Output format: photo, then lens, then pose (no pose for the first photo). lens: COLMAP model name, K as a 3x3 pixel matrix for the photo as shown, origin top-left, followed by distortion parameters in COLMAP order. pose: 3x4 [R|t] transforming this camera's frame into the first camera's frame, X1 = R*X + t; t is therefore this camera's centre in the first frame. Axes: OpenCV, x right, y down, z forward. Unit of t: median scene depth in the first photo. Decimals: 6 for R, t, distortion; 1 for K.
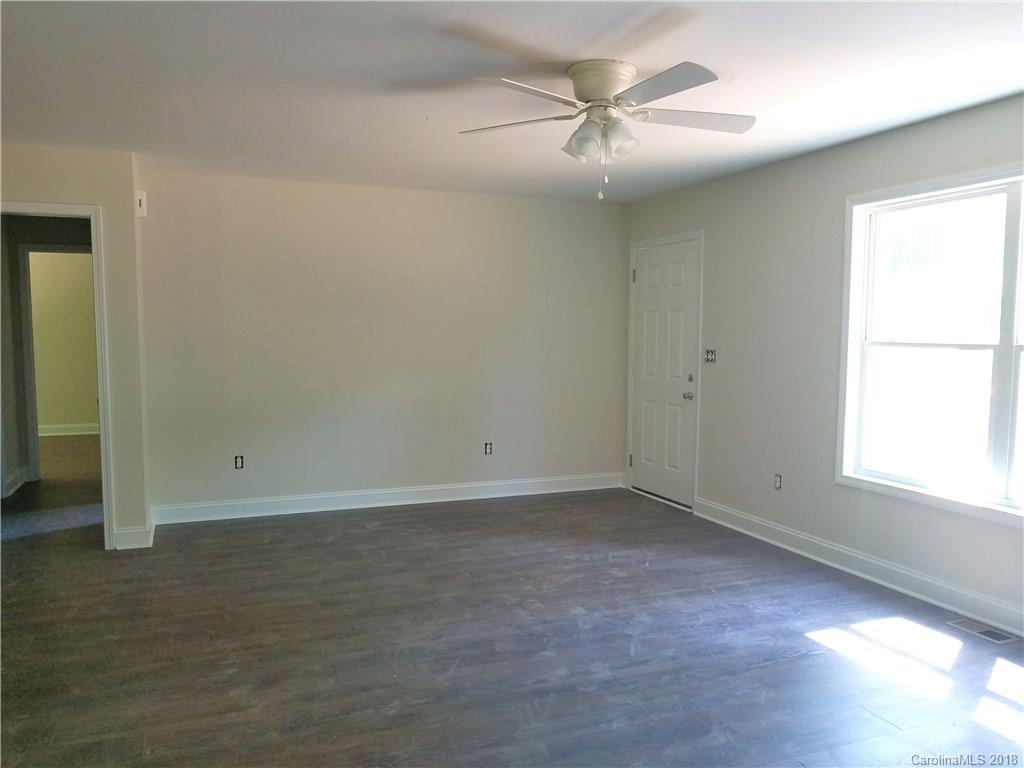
lens RADIAL K [[804.2, 0, 516.4], [0, 804.2, 374.2], [0, 0, 1]] dist [0.001962, -0.004761]
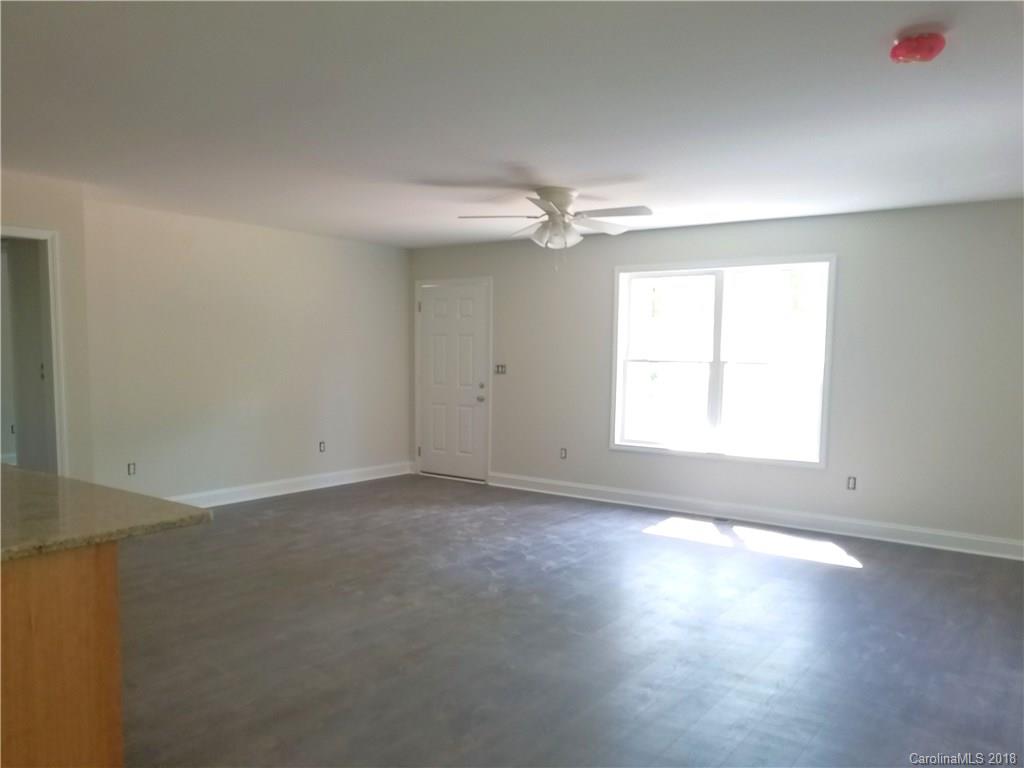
lens RADIAL K [[804.2, 0, 505.4], [0, 804.2, 392.7], [0, 0, 1]] dist [0.001962, -0.004761]
pose [[0.847463, -0.018016, 0.530548, -0.604140], [0.017651, 0.999828, 0.005758, 0.012567], [-0.530560, 0.004485, 0.847635, -0.220869]]
